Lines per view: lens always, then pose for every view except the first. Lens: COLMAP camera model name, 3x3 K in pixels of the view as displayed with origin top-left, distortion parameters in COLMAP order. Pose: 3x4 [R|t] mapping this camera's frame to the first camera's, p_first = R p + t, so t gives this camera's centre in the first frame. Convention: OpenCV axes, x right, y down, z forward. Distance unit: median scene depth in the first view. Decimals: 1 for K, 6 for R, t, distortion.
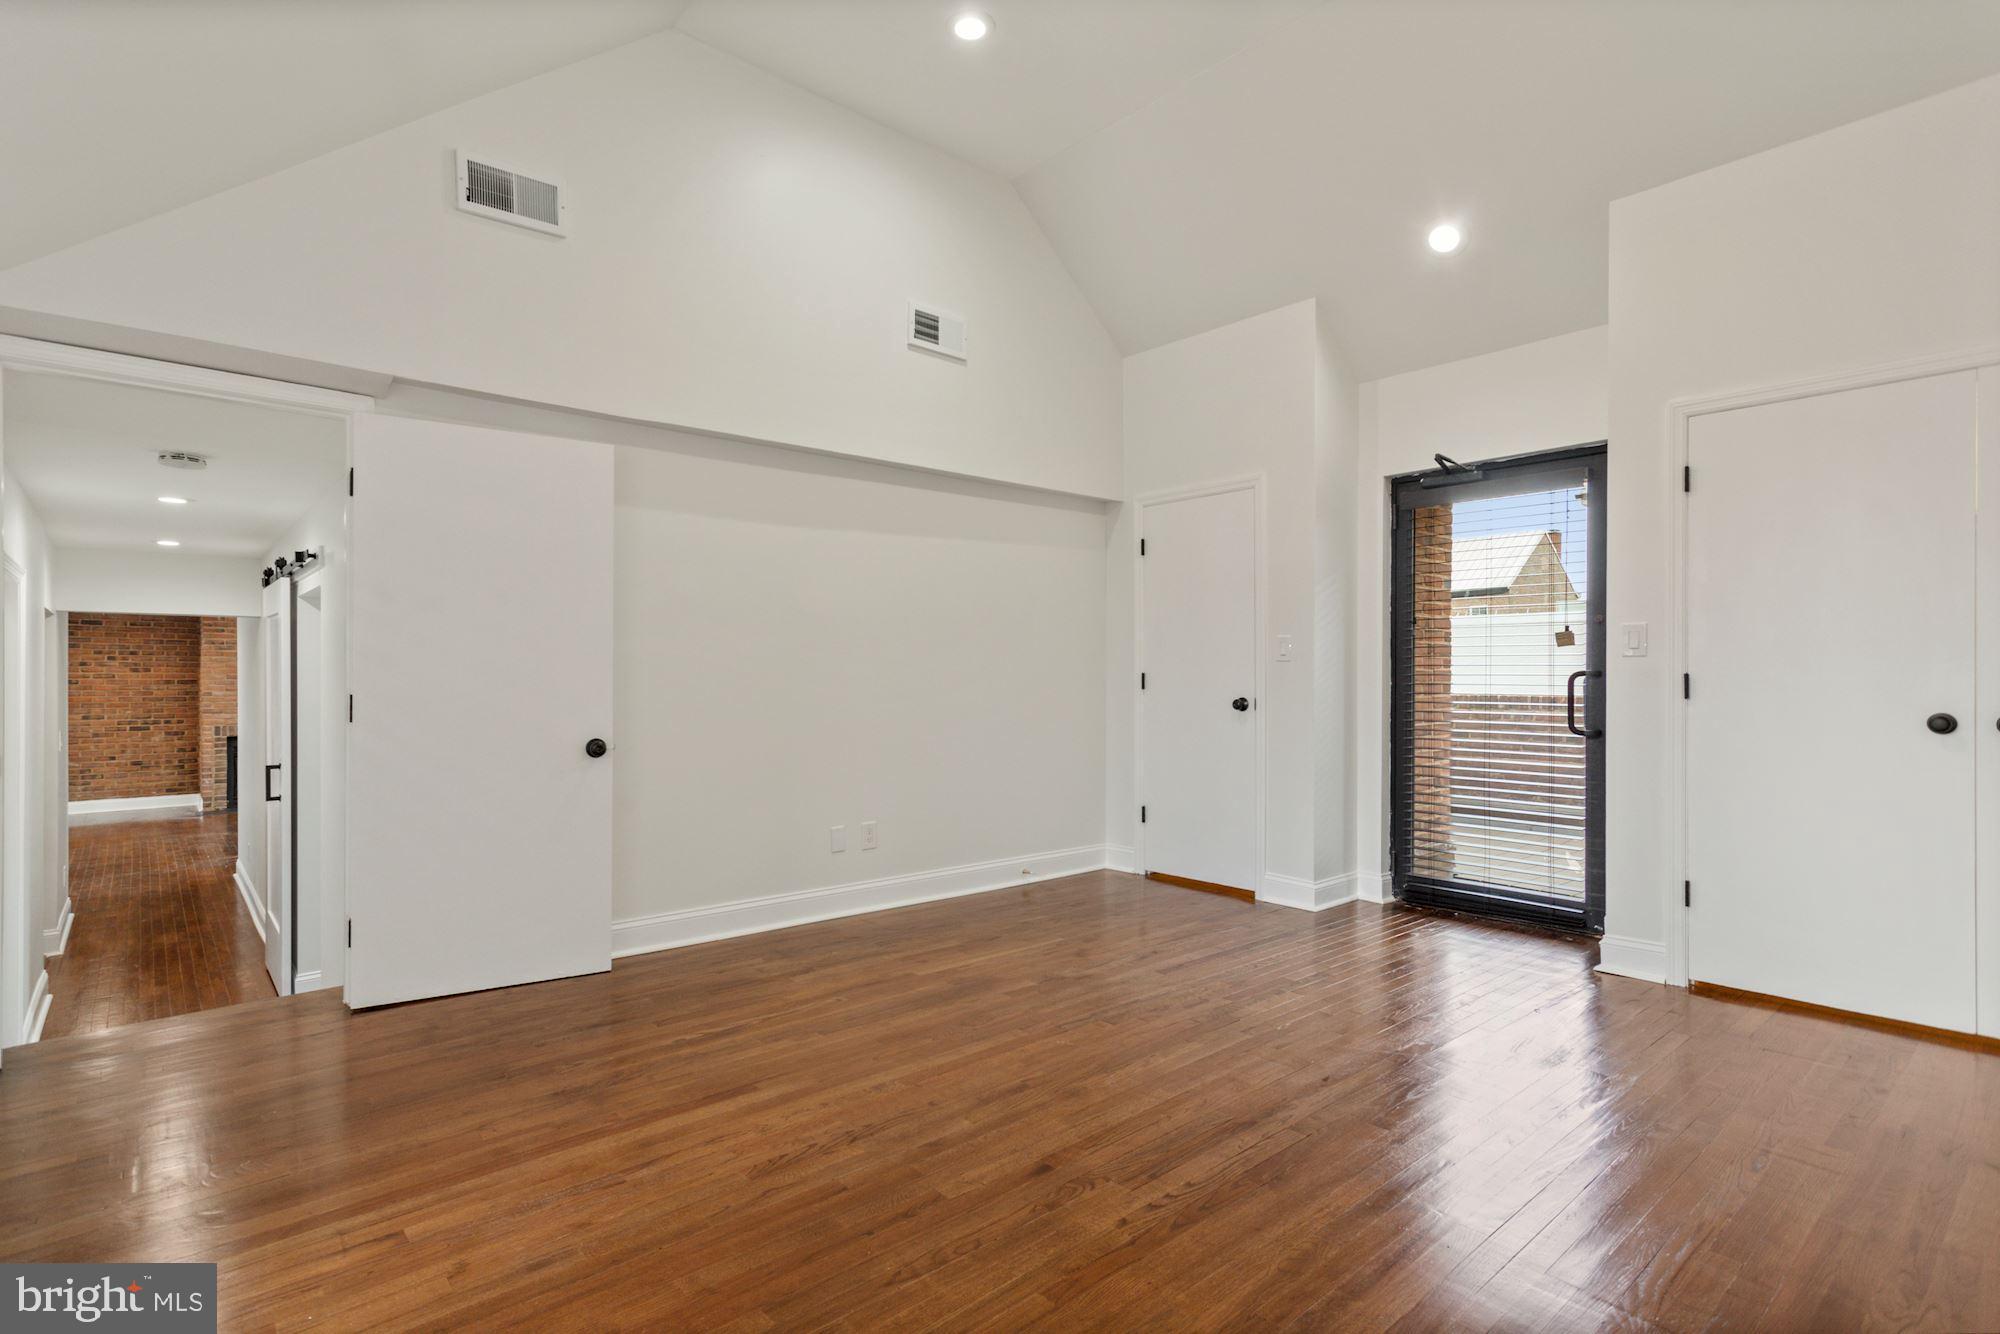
lens RADIAL K [[964.1, 0, 985.8], [0, 964.1, 675.7], [0, 0, 1]] dist [0.003783, 0.001021]
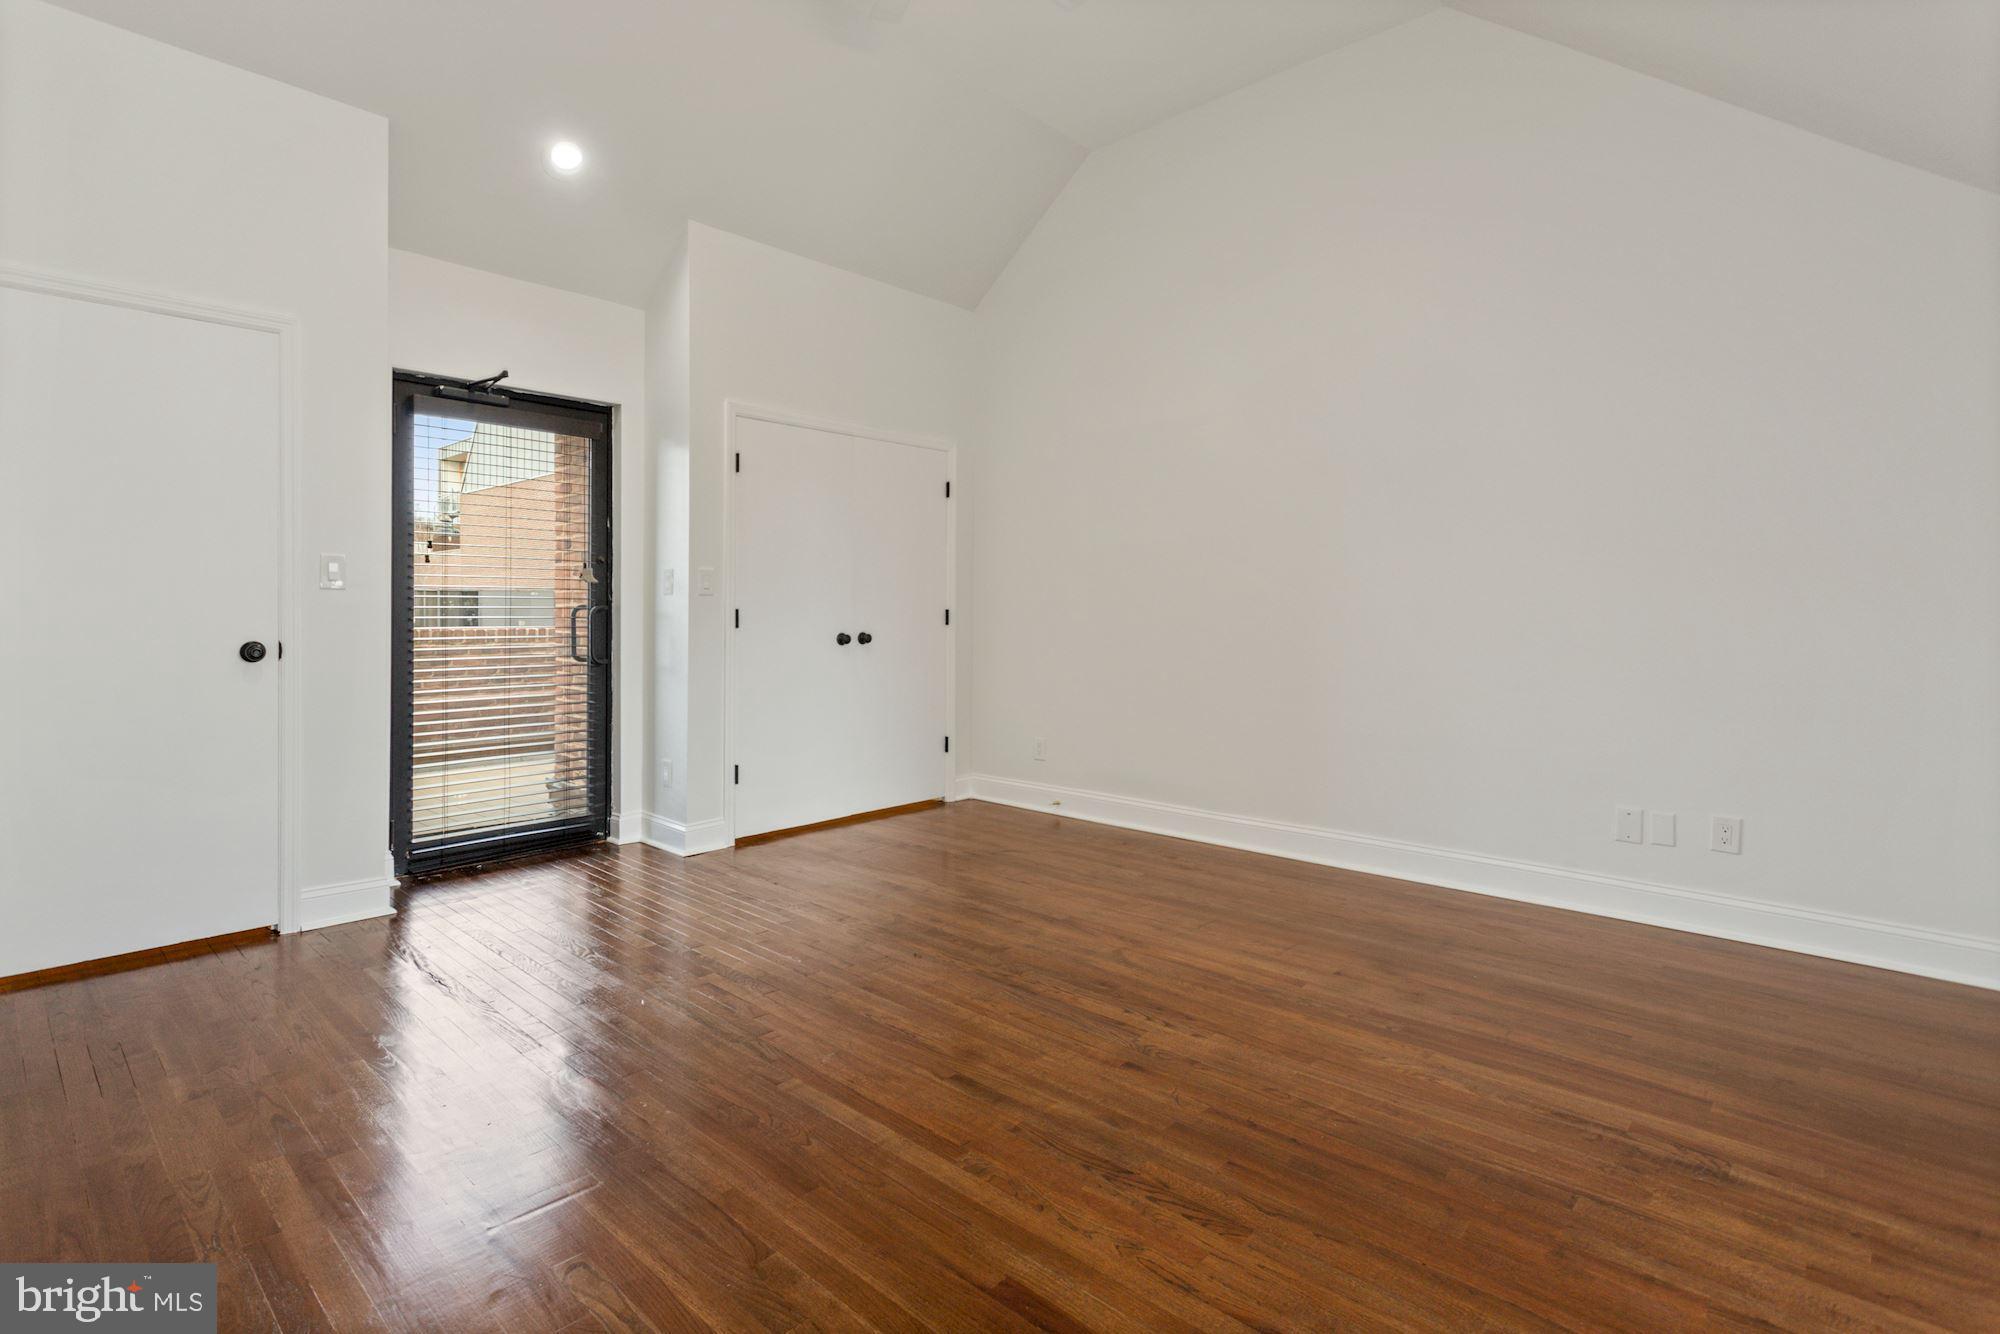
lens RADIAL K [[972.9, 0, 975.6], [0, 972.9, 621.5], [0, 0, 1]] dist [0.002792, 0.000877]
pose [[-0.097292, -0.011719, 0.995187, -0.701631], [-0.003728, 0.999928, 0.011410, -0.000753], [-0.995249, -0.002600, -0.097328, 0.892799]]
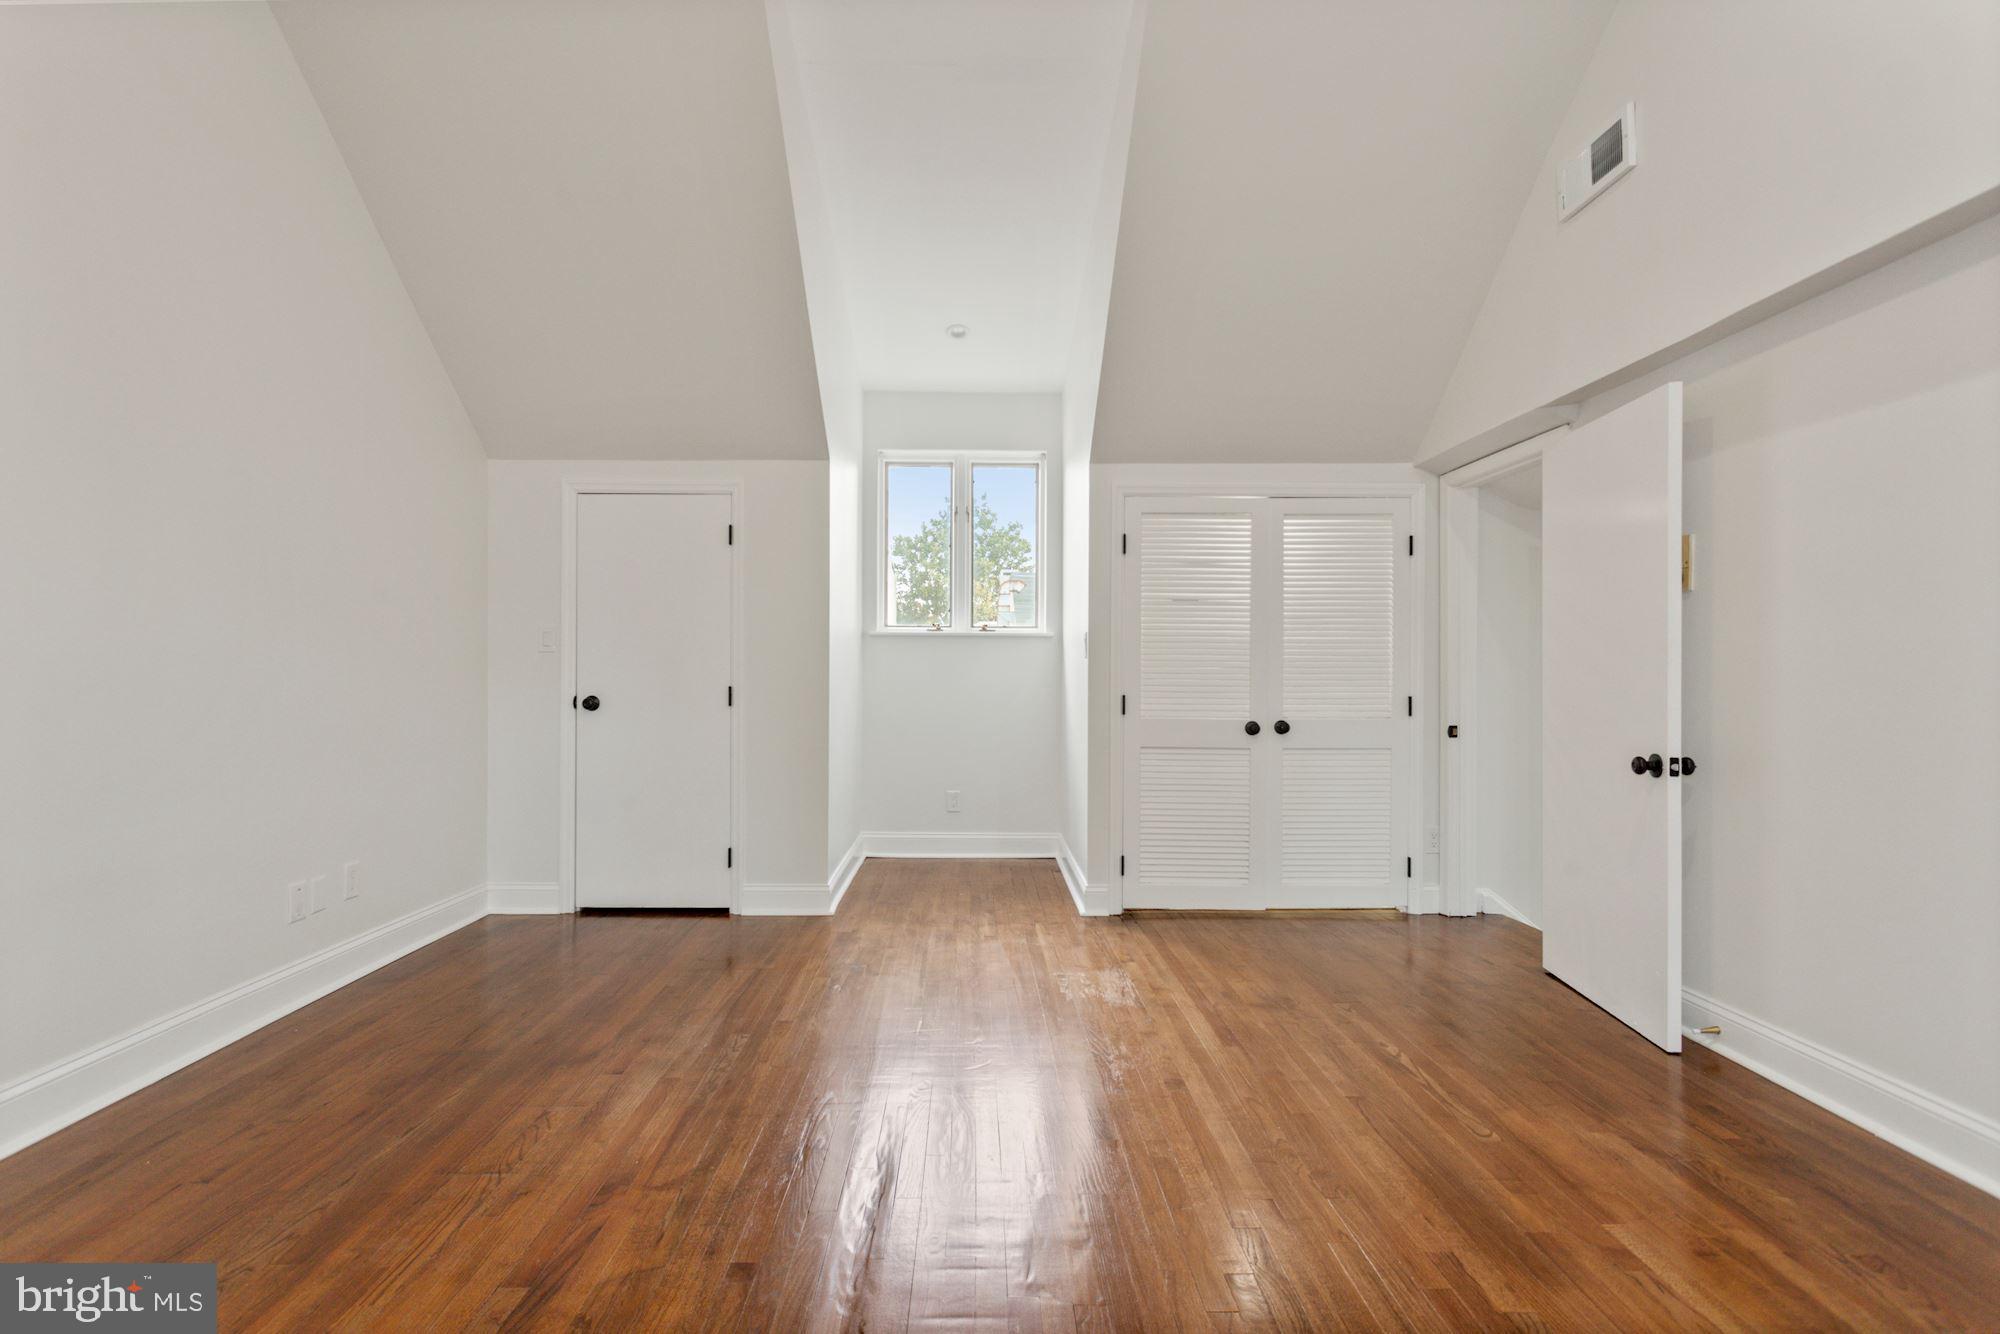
lens RADIAL K [[964.1, 0, 985.8], [0, 964.1, 675.7], [0, 0, 1]] dist [0.003783, 0.001021]
pose [[-0.642239, -0.005570, -0.766484, 0.658271], [-0.005896, 0.999980, -0.002327, 0.004832], [0.766482, 0.003025, -0.642259, 1.238527]]
